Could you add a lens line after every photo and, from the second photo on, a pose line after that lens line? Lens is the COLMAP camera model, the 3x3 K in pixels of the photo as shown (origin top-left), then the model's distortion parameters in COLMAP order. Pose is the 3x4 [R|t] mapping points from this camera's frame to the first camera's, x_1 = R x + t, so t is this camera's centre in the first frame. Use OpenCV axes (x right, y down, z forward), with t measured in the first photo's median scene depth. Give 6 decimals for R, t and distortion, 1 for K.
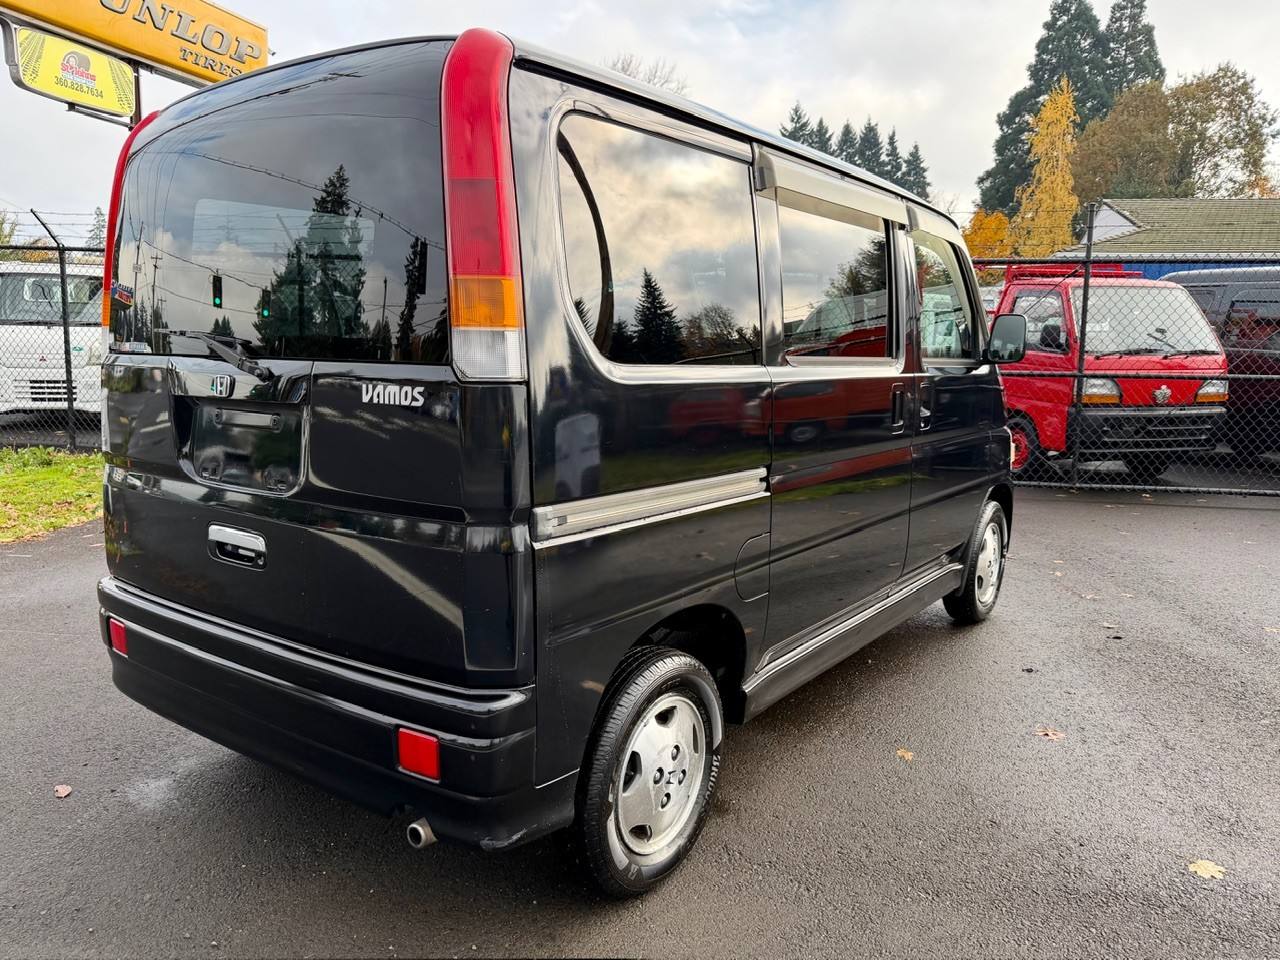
lens RADIAL K [[903.4, 0, 640.0], [0, 903.4, 480.0], [0, 0, 1]] dist [0.035648, -0.041065]
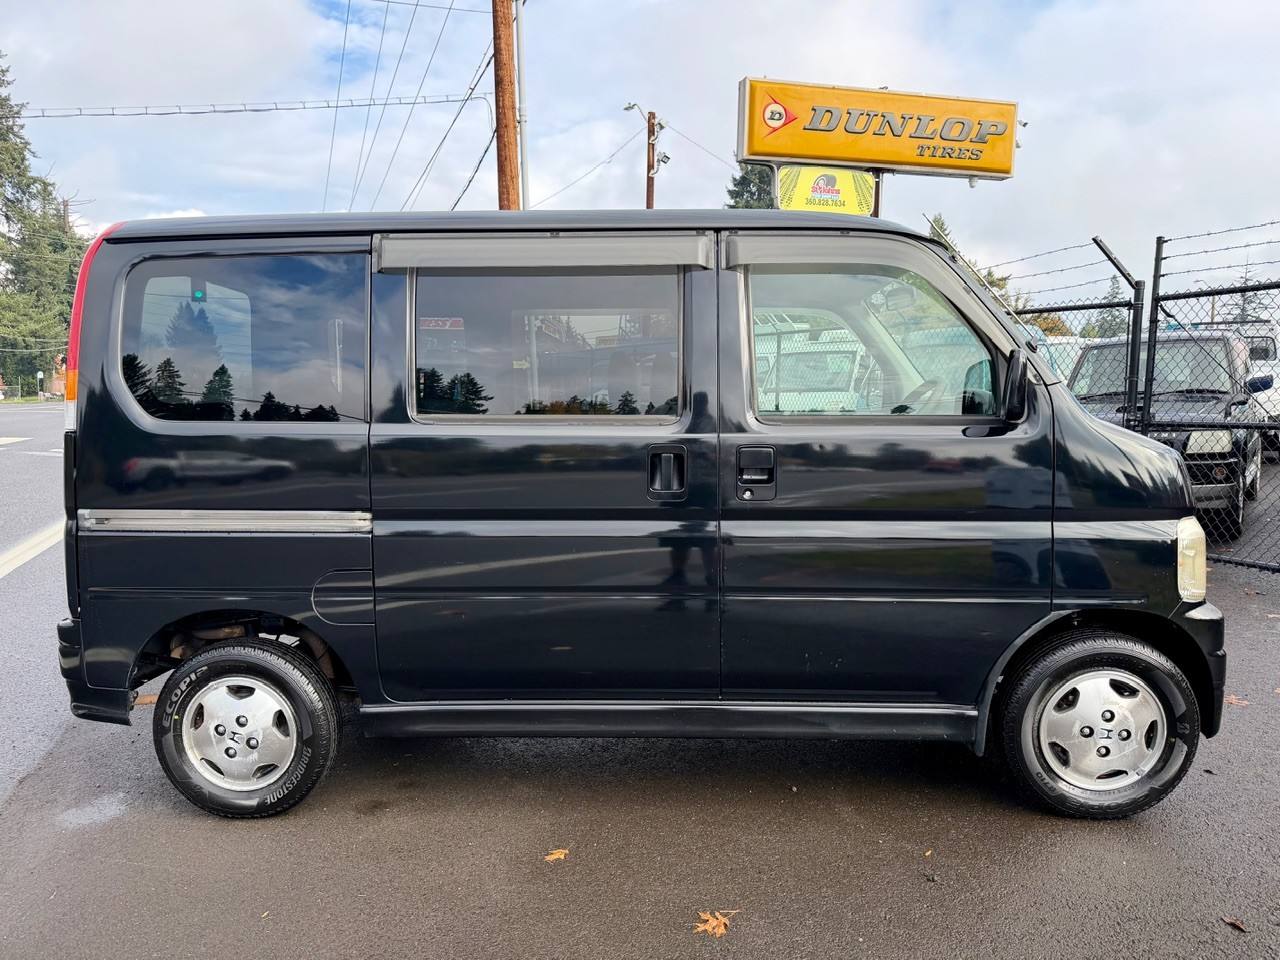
lens RADIAL K [[903.4, 0, 640.0], [0, 903.4, 480.0], [0, 0, 1]] dist [0.035648, -0.041065]
pose [[0.574317, 0.047541, -0.817251, 1.469510], [-0.103319, 0.994539, -0.014752, -0.083853], [0.812087, 0.092910, 0.576093, 0.713765]]
